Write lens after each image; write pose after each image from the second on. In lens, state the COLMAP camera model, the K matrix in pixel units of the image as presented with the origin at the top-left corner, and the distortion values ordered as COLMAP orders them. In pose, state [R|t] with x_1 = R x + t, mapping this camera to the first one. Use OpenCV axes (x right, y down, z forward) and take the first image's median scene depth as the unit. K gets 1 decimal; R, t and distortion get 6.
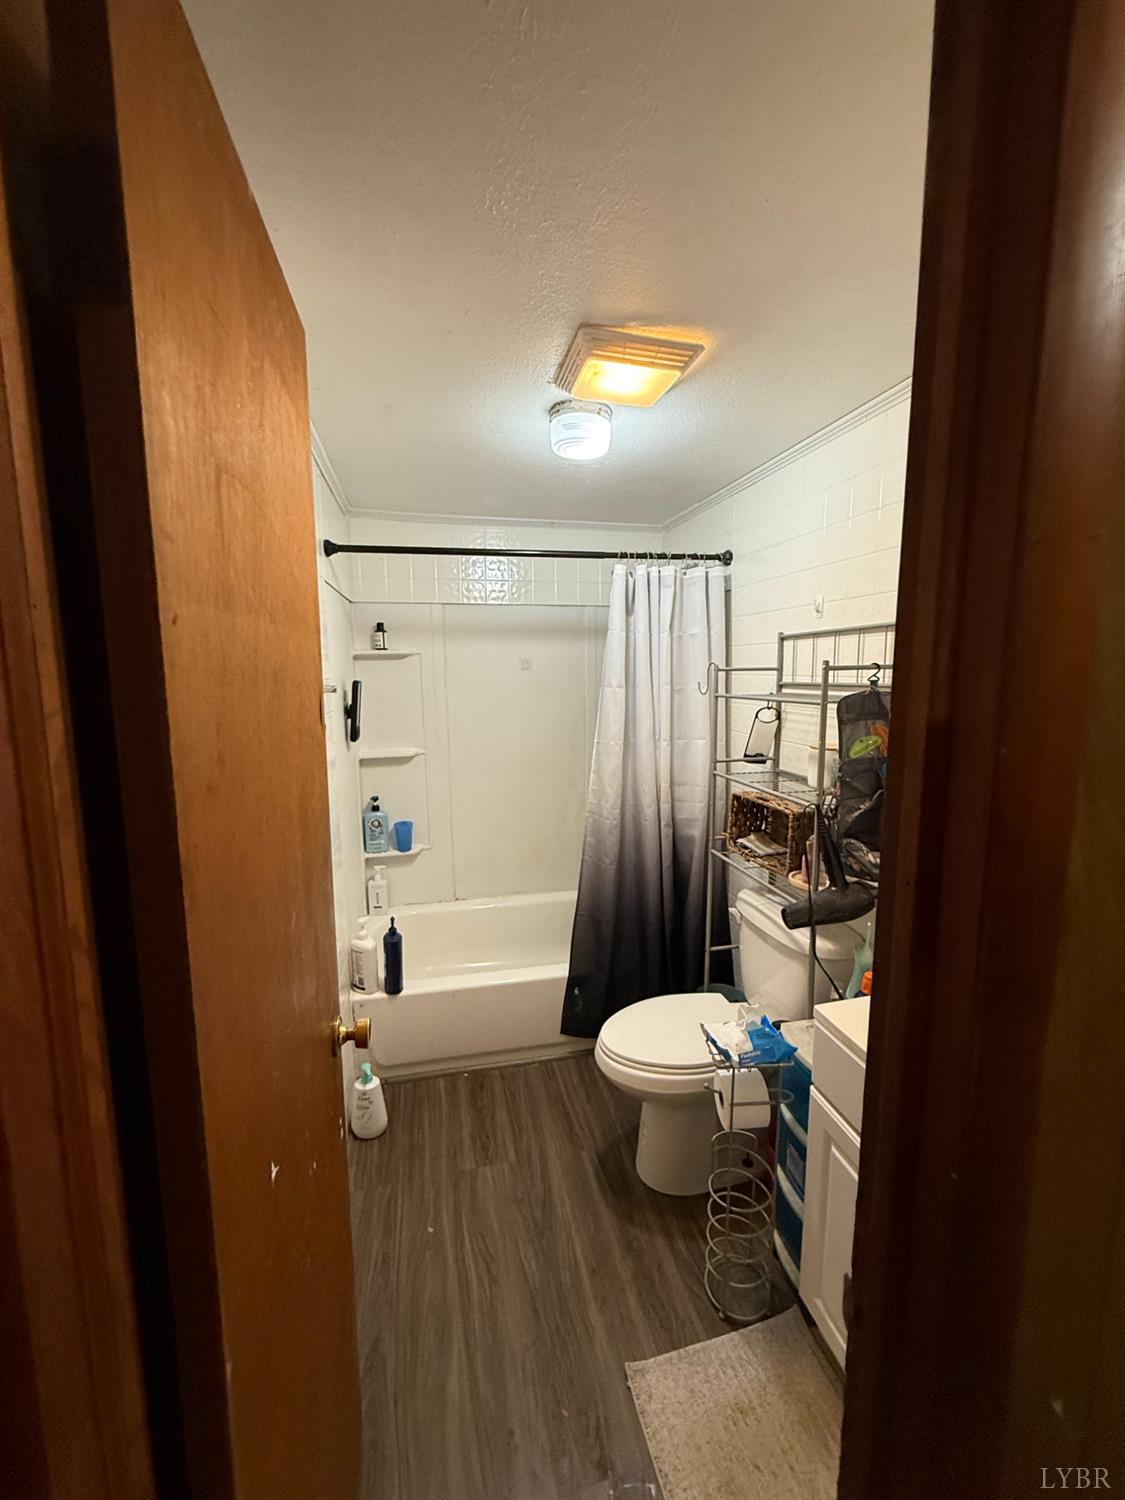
lens RADIAL K [[596.6, 0, 565.4], [0, 596.6, 747.8], [0, 0, 1]] dist [-0.002248, 0.000574]
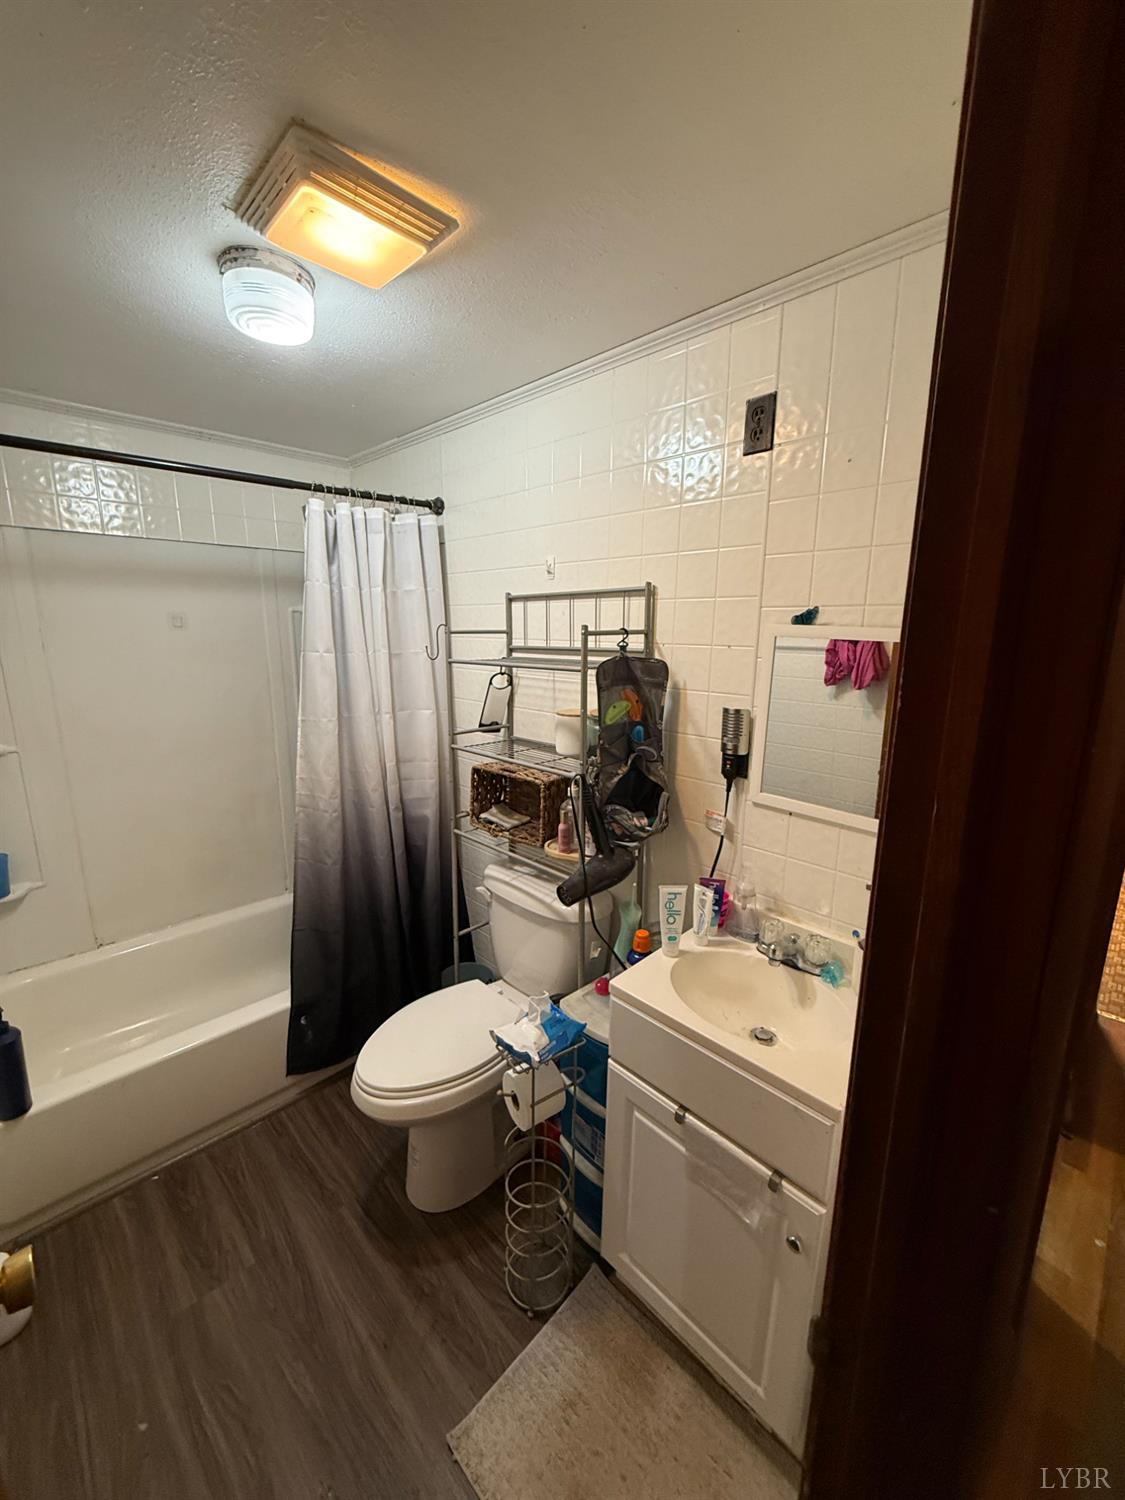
lens RADIAL K [[596.6, 0, 563.9], [0, 596.6, 747.8], [0, 0, 1]] dist [-0.002248, 0.000574]
pose [[0.853870, -0.089821, 0.512678, -0.078706], [0.055404, 0.995086, 0.082063, -0.023704], [-0.517530, -0.041666, 0.854650, 0.148201]]
